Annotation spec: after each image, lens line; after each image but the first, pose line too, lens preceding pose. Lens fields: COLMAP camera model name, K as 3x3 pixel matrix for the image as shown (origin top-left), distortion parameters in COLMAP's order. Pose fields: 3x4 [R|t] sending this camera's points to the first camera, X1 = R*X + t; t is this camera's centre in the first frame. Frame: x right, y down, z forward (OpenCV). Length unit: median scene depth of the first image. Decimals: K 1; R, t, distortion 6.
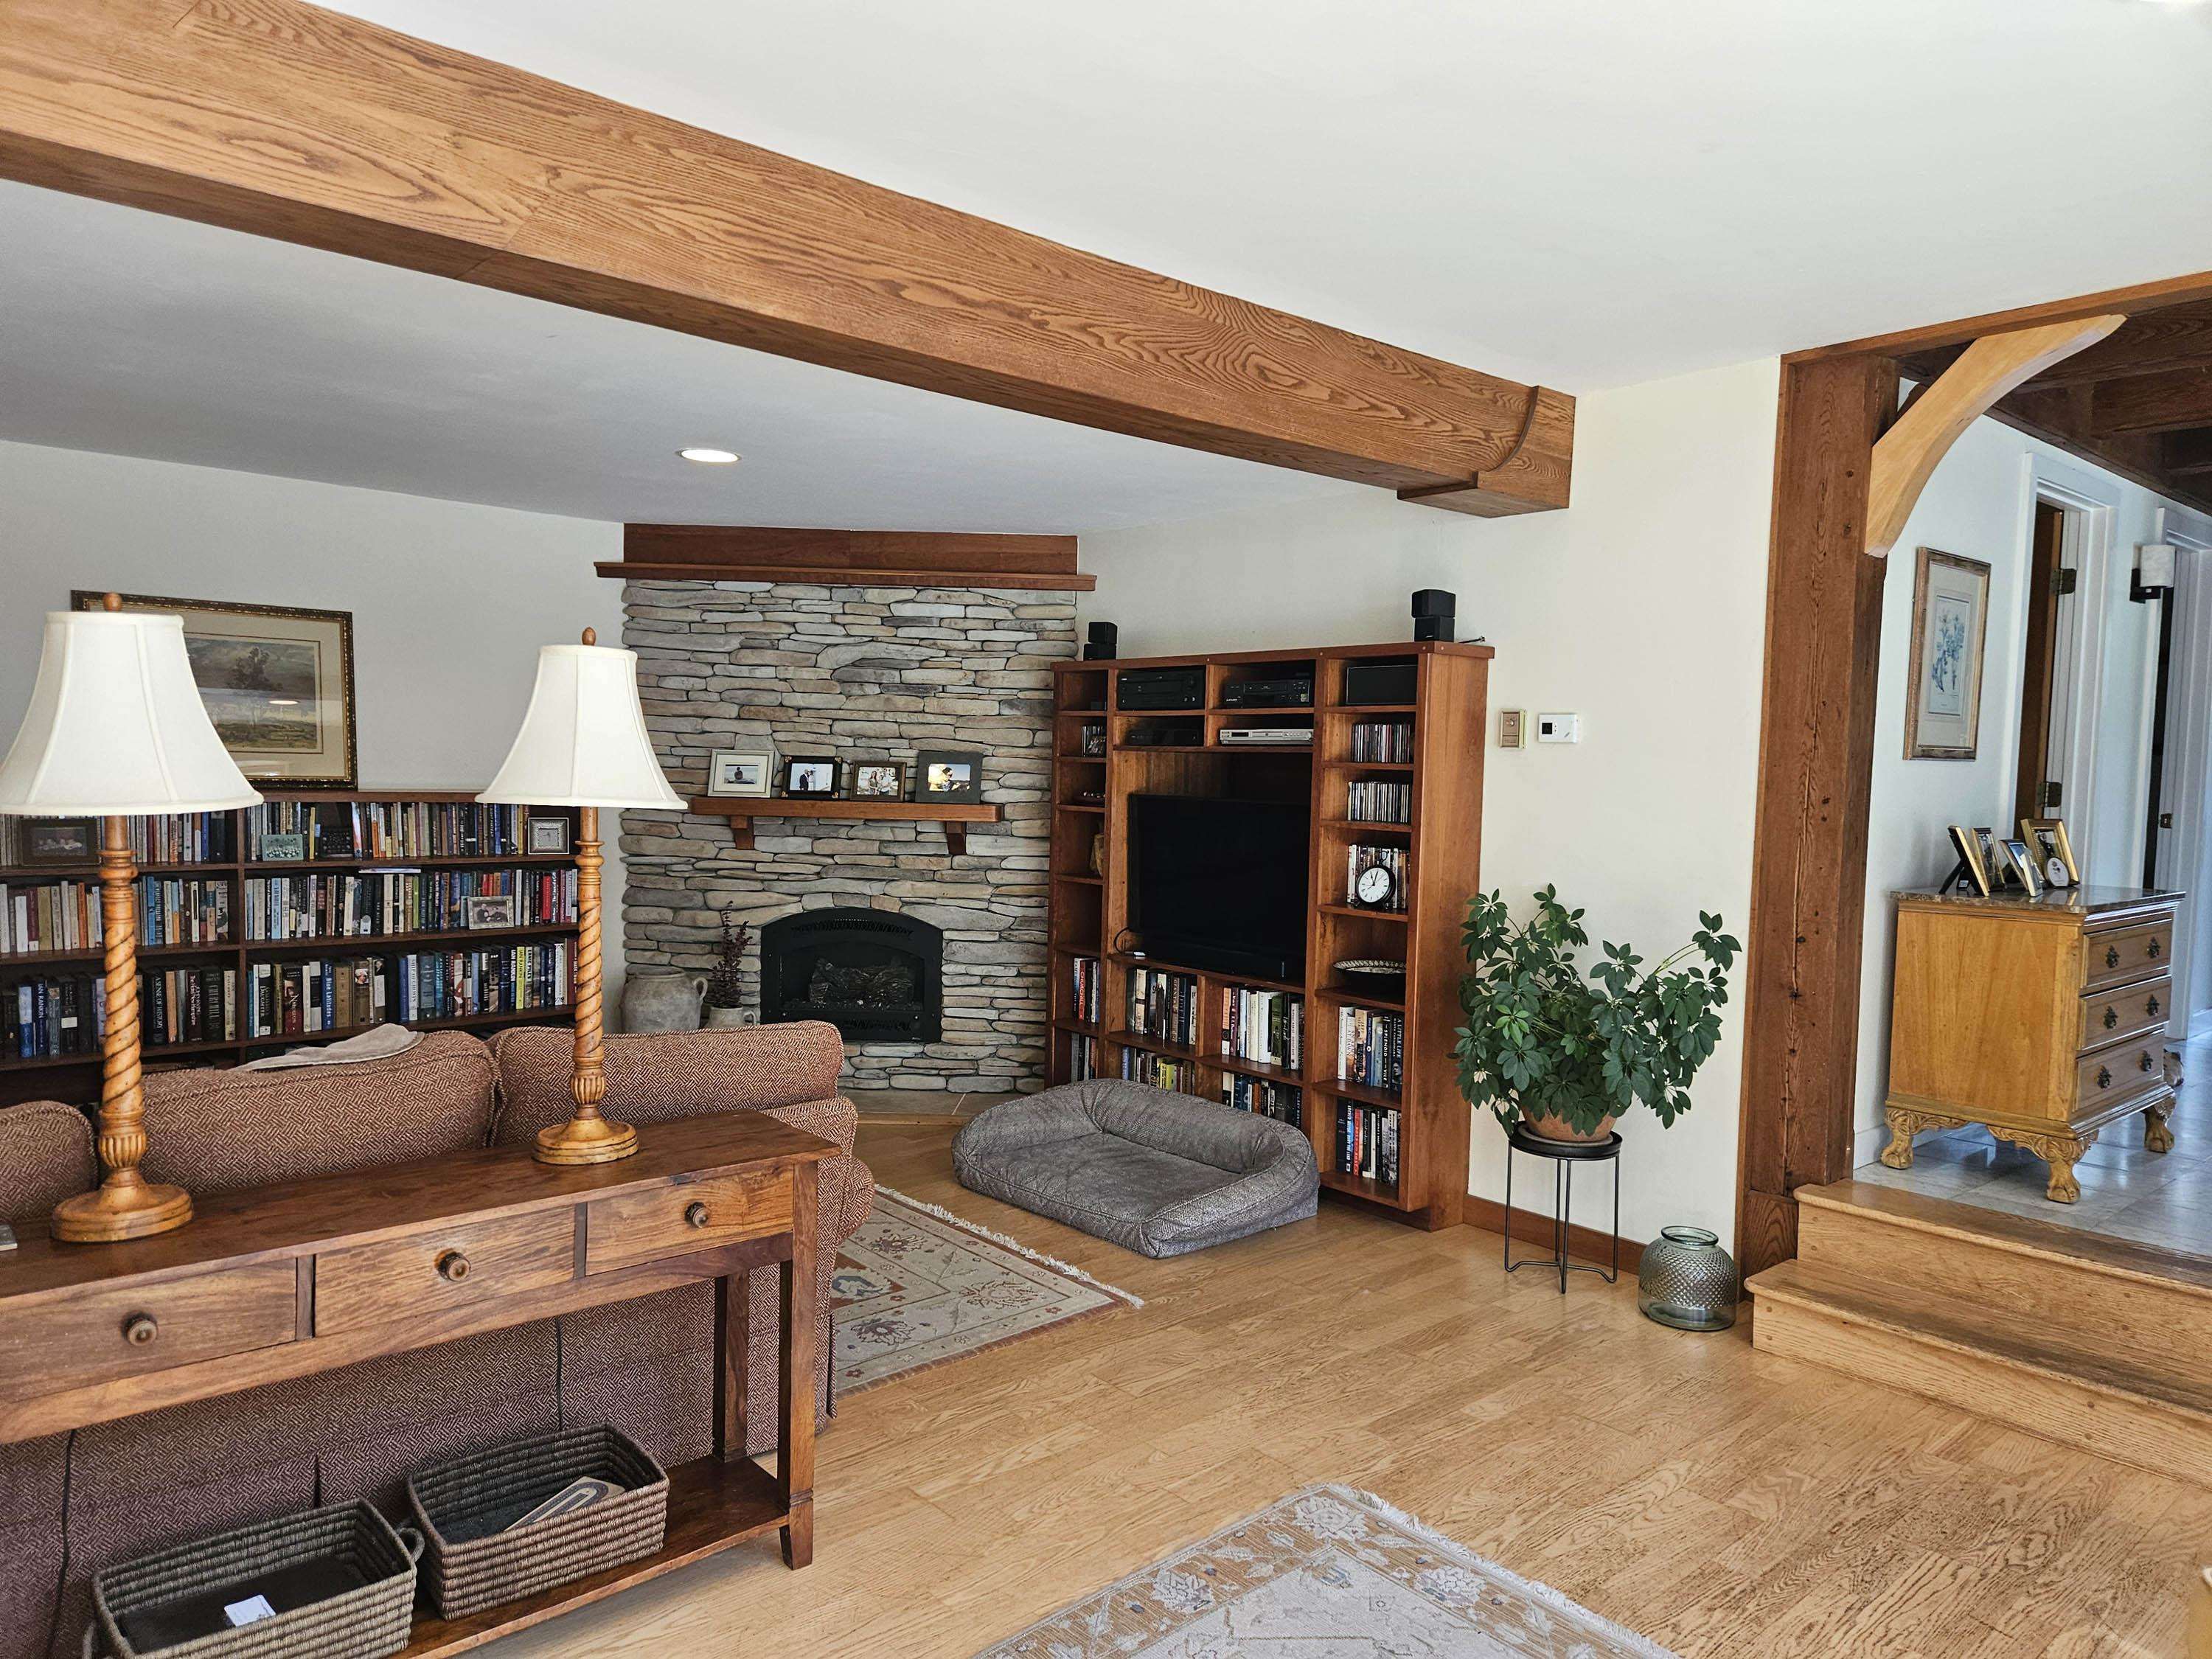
lens RADIAL K [[1463.5, 0, 1106.0], [0, 1463.5, 829.5], [0, 0, 1]] dist [0.027729, -0.076889]
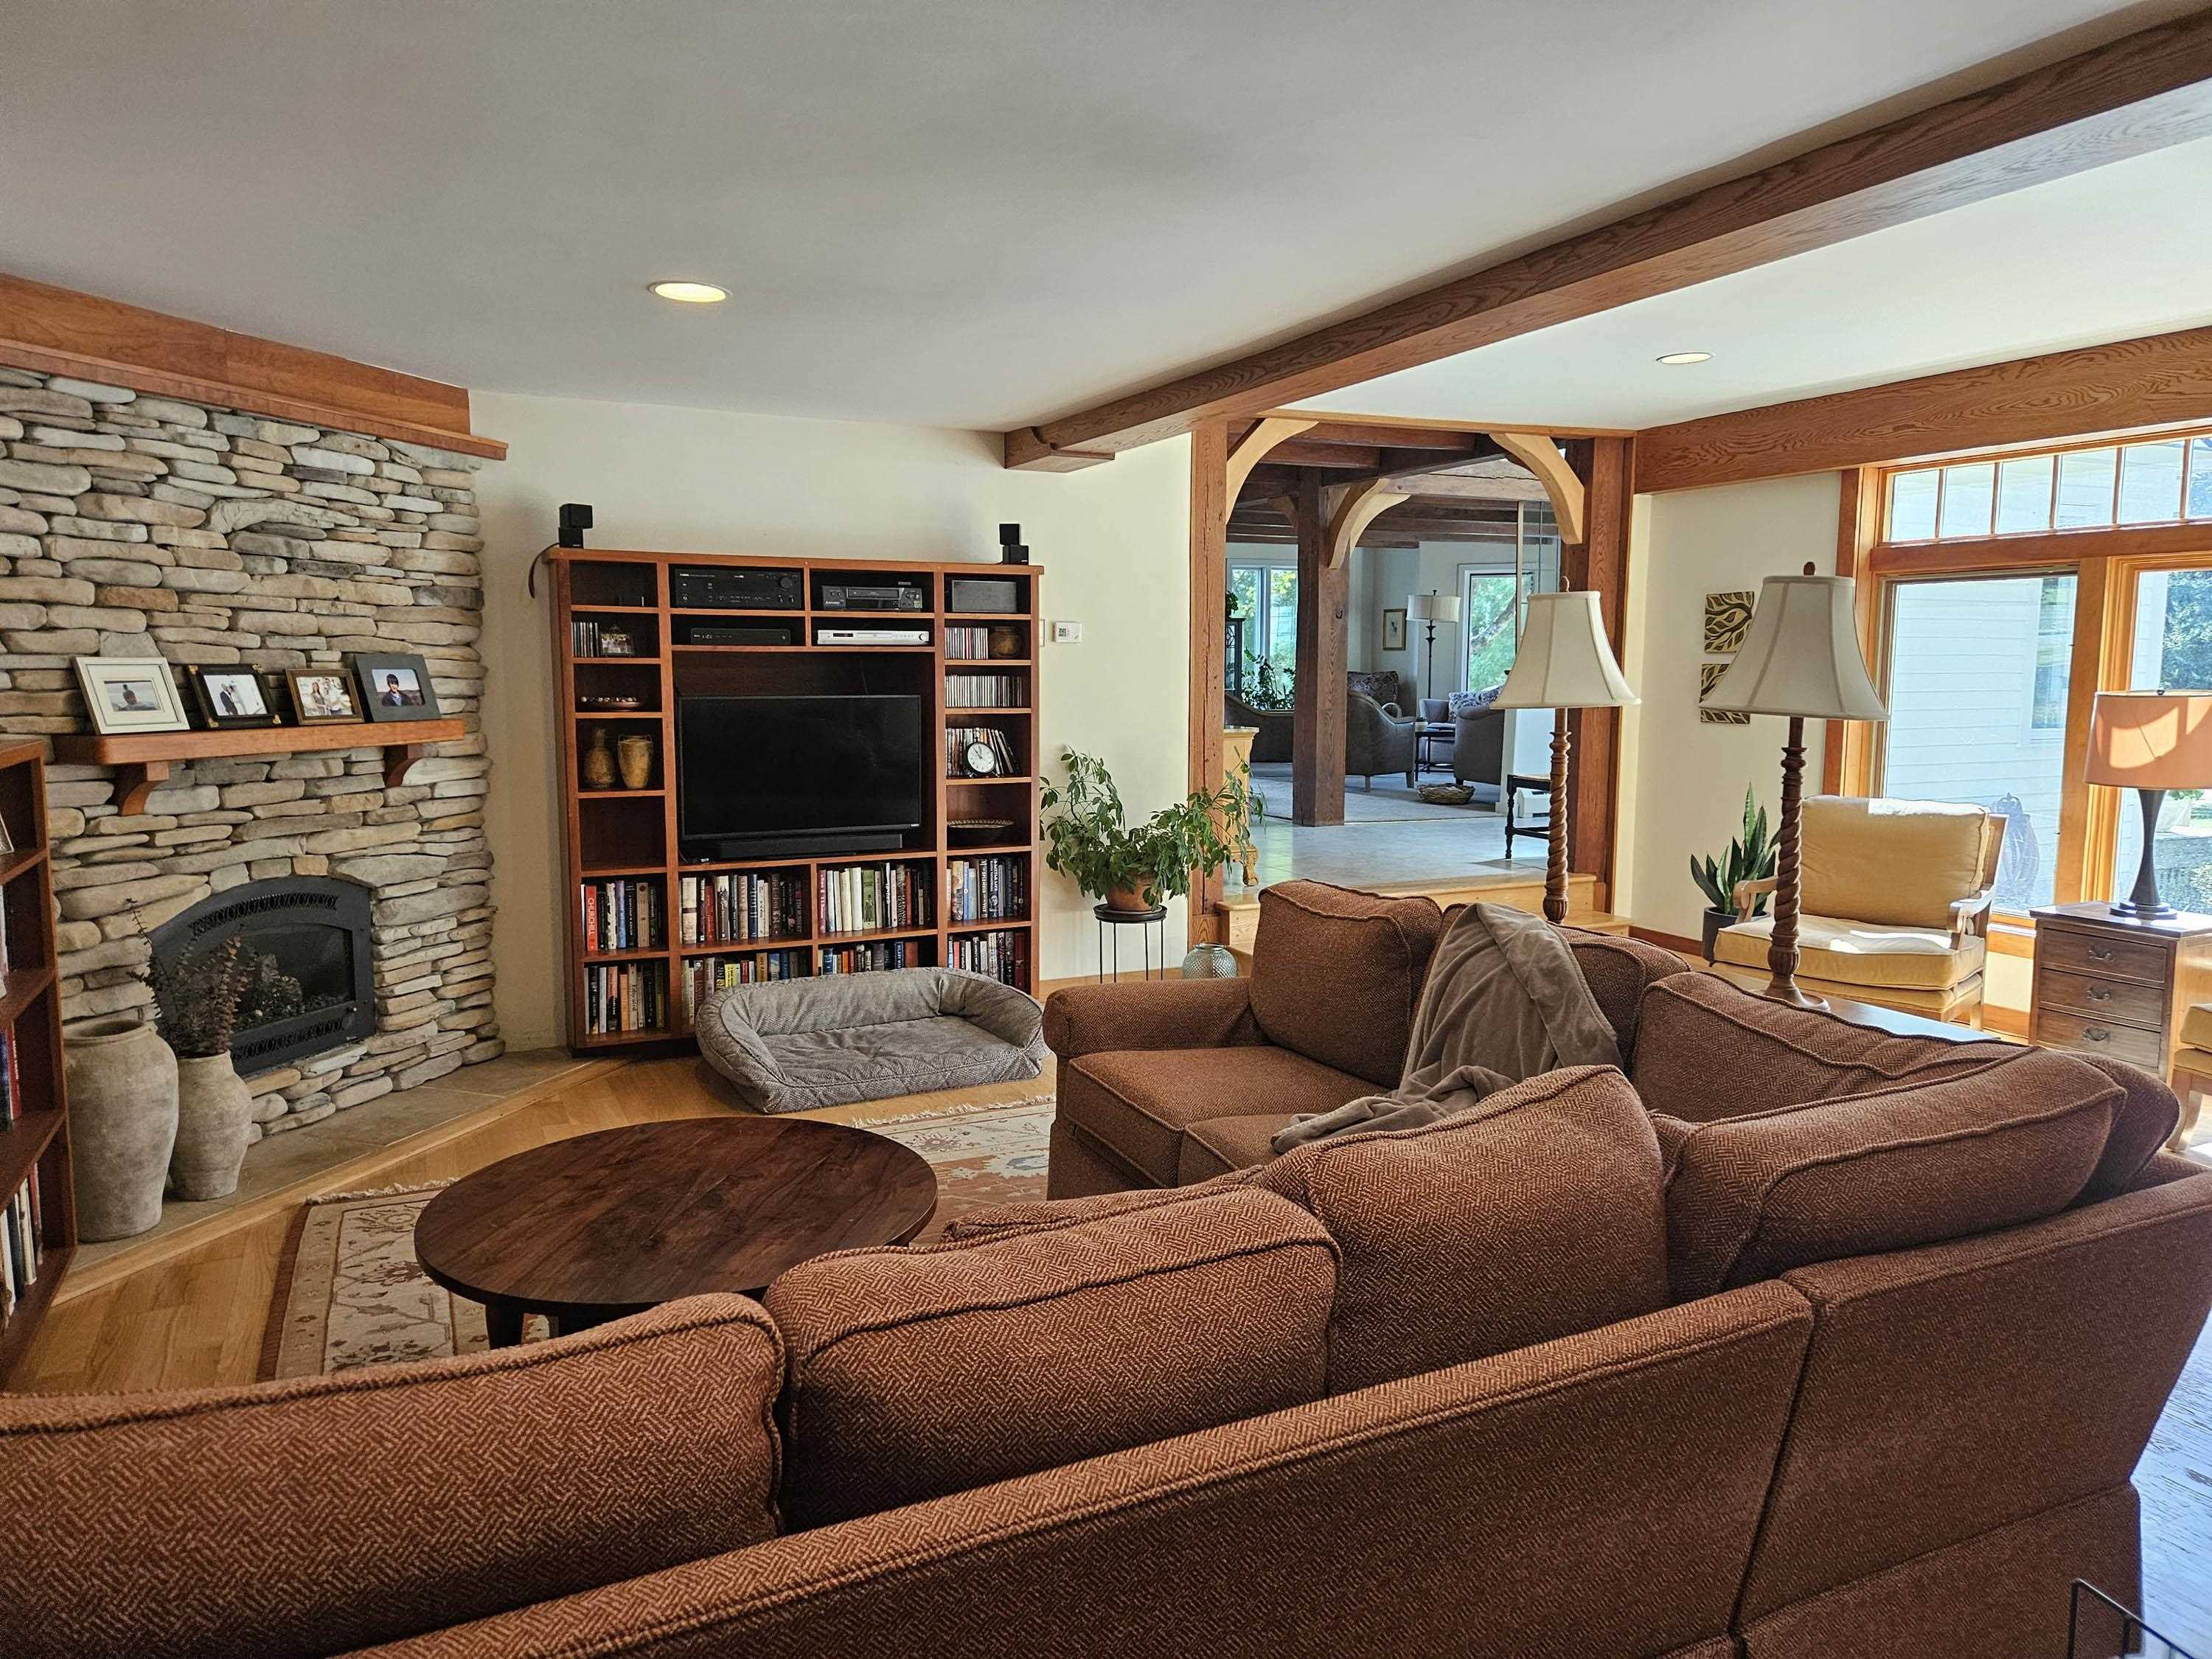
lens RADIAL K [[1463.5, 0, 1106.0], [0, 1463.5, 829.5], [0, 0, 1]] dist [0.027729, -0.076889]
pose [[0.255761, -0.130843, 0.957845, -0.749826], [0.047901, 0.991297, 0.122622, -0.037545], [-0.965553, 0.014520, 0.259803, 0.435674]]
